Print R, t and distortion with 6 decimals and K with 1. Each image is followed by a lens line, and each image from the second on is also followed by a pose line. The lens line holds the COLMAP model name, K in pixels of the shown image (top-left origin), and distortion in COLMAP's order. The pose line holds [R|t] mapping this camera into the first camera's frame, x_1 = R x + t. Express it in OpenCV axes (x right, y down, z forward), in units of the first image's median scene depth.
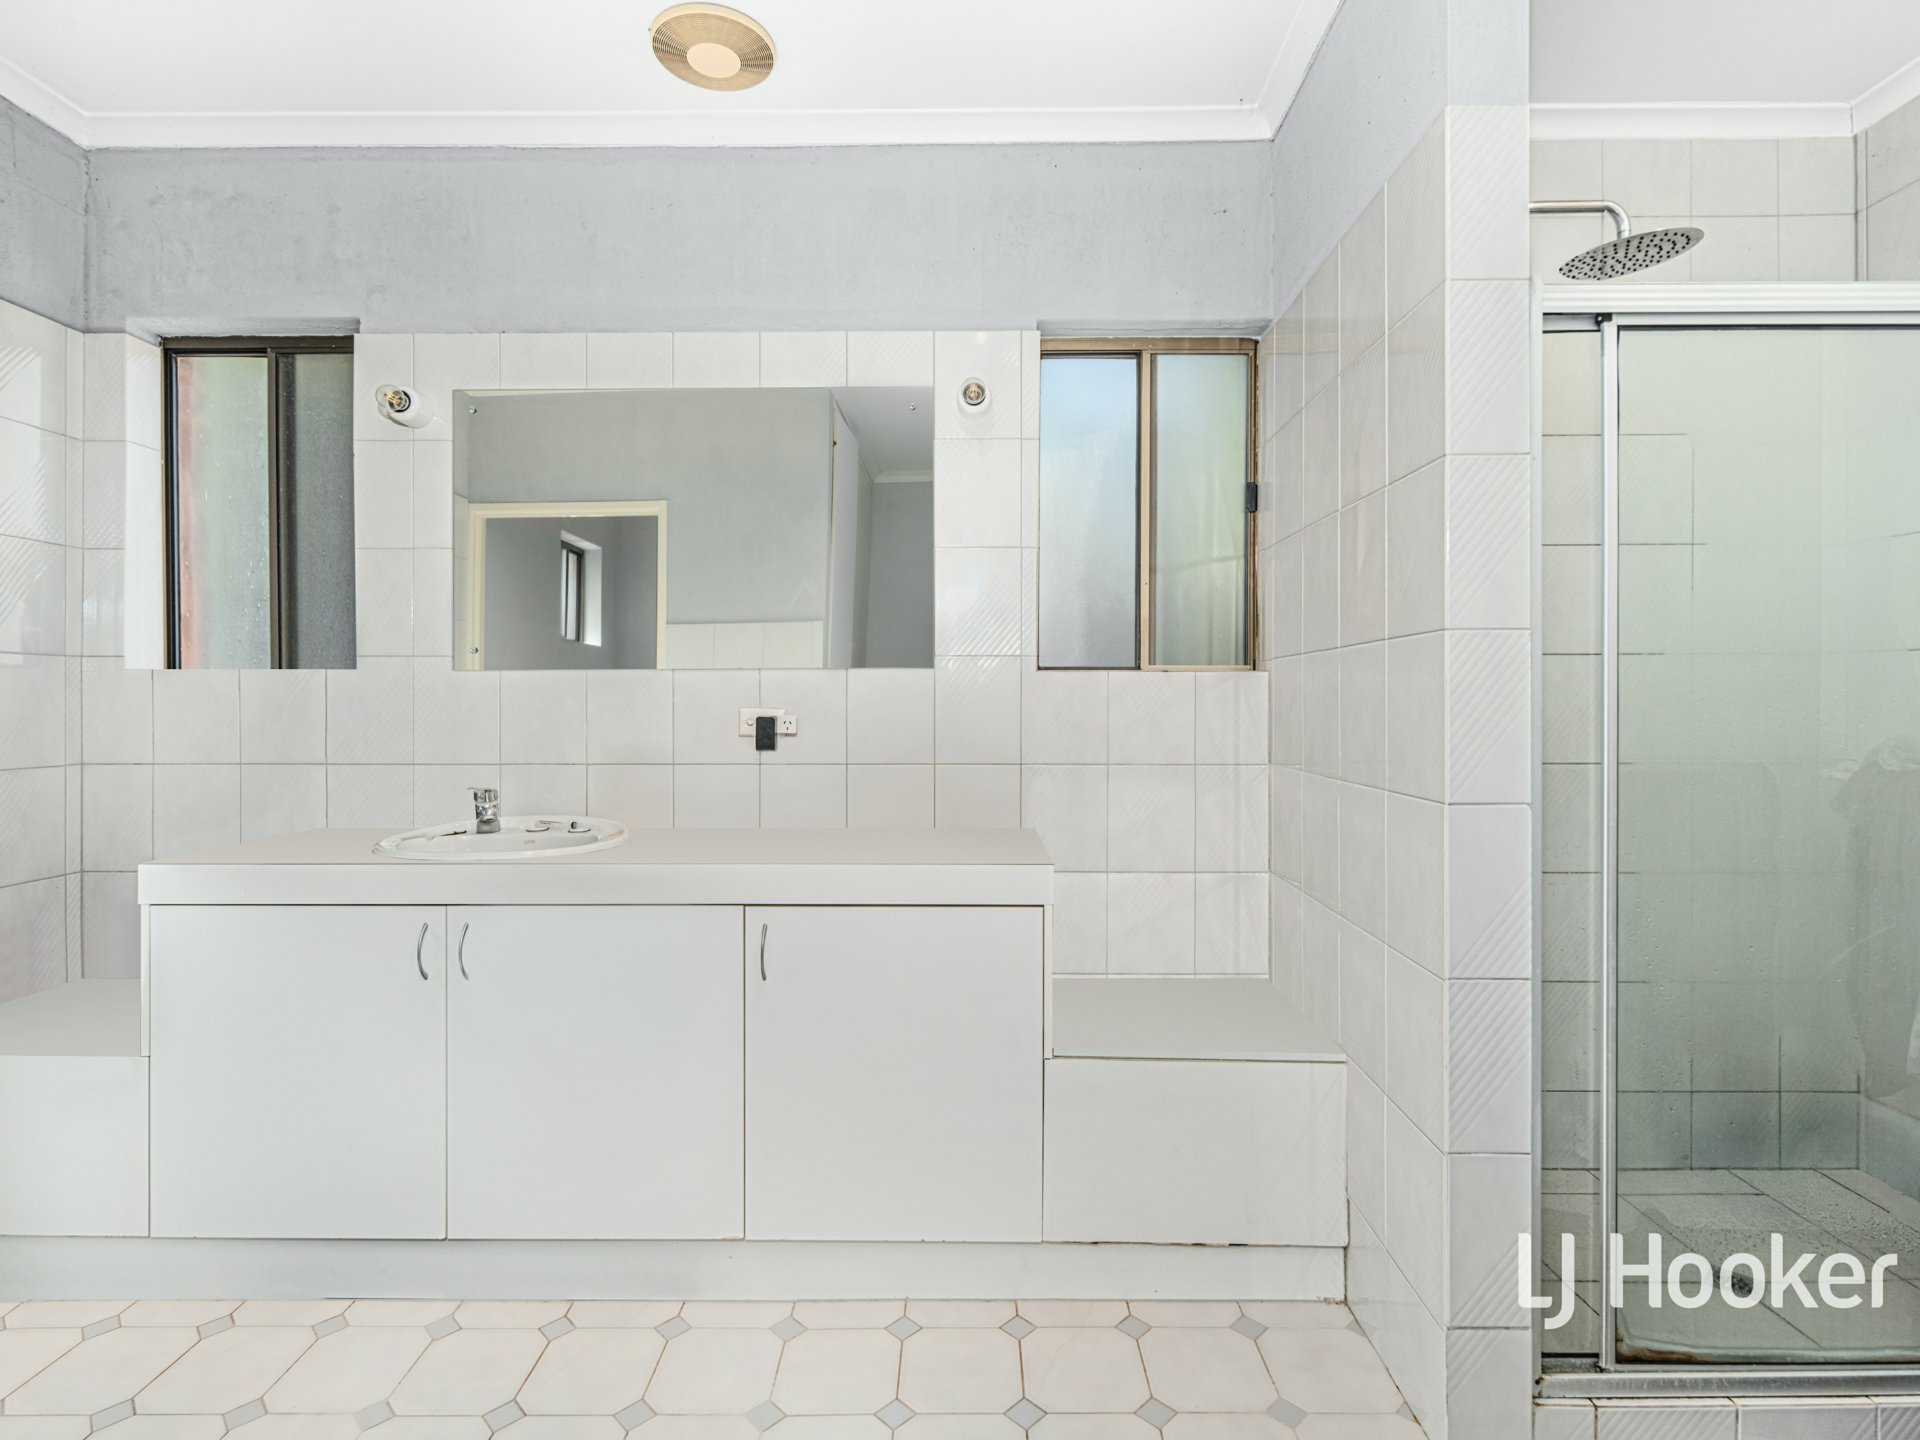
lens RADIAL K [[954.1, 0, 957.0], [0, 954.1, 717.5], [0, 0, 1]] dist [-0.002206, -0.001242]
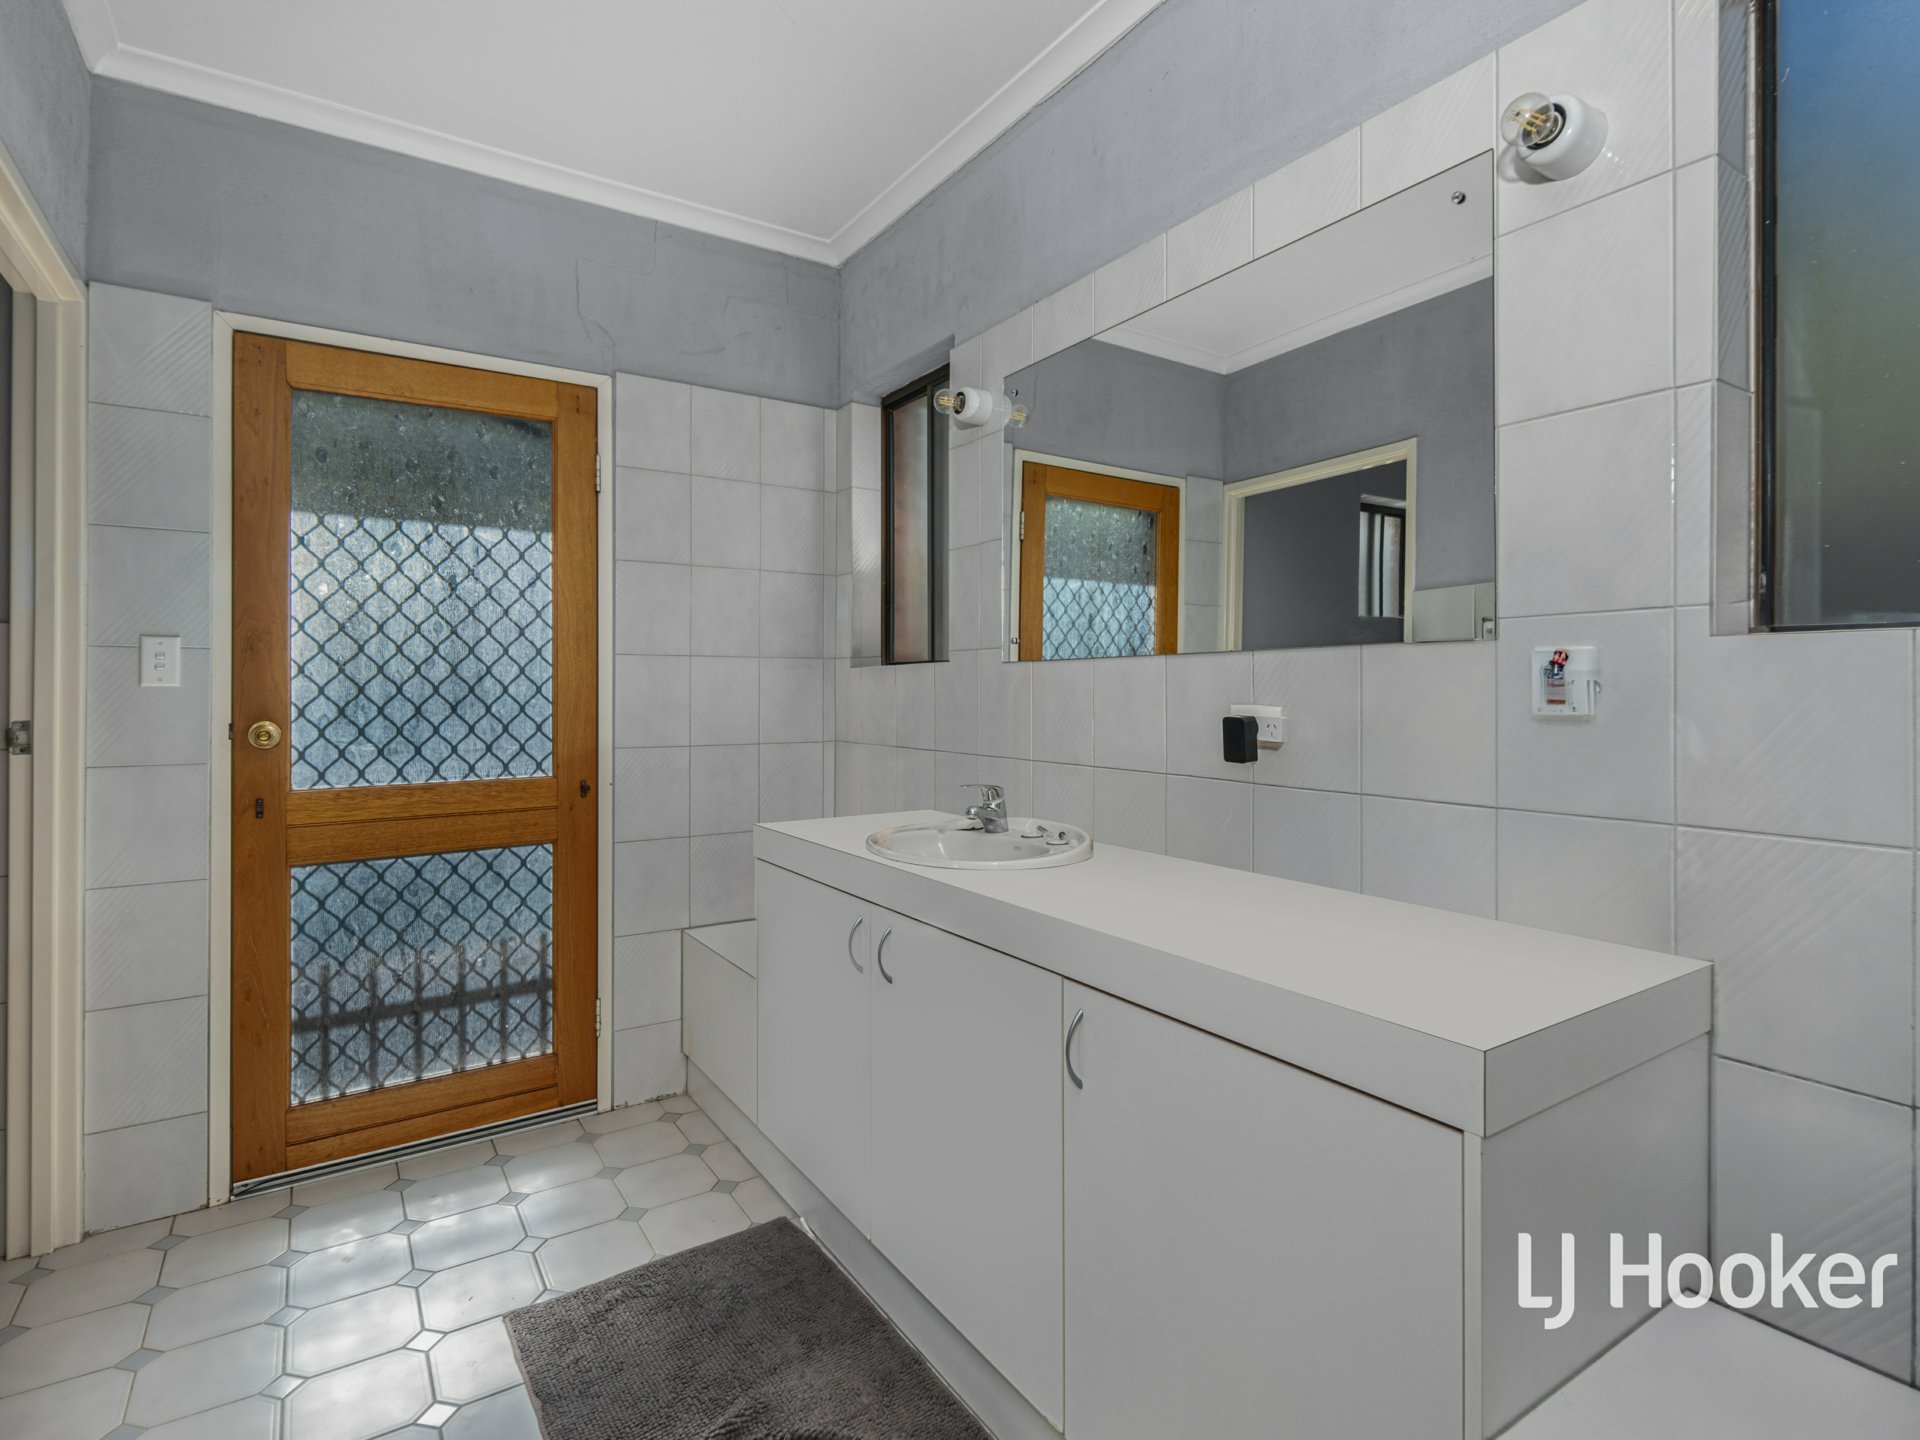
lens RADIAL K [[954.1, 0, 969.8], [0, 954.1, 688.5], [0, 0, 1]] dist [-0.002206, -0.001242]
pose [[0.572282, -0.002697, -0.820052, 0.258959], [-0.001144, 0.999991, -0.004087, -0.017777], [0.820056, 0.003278, 0.572274, 0.405000]]
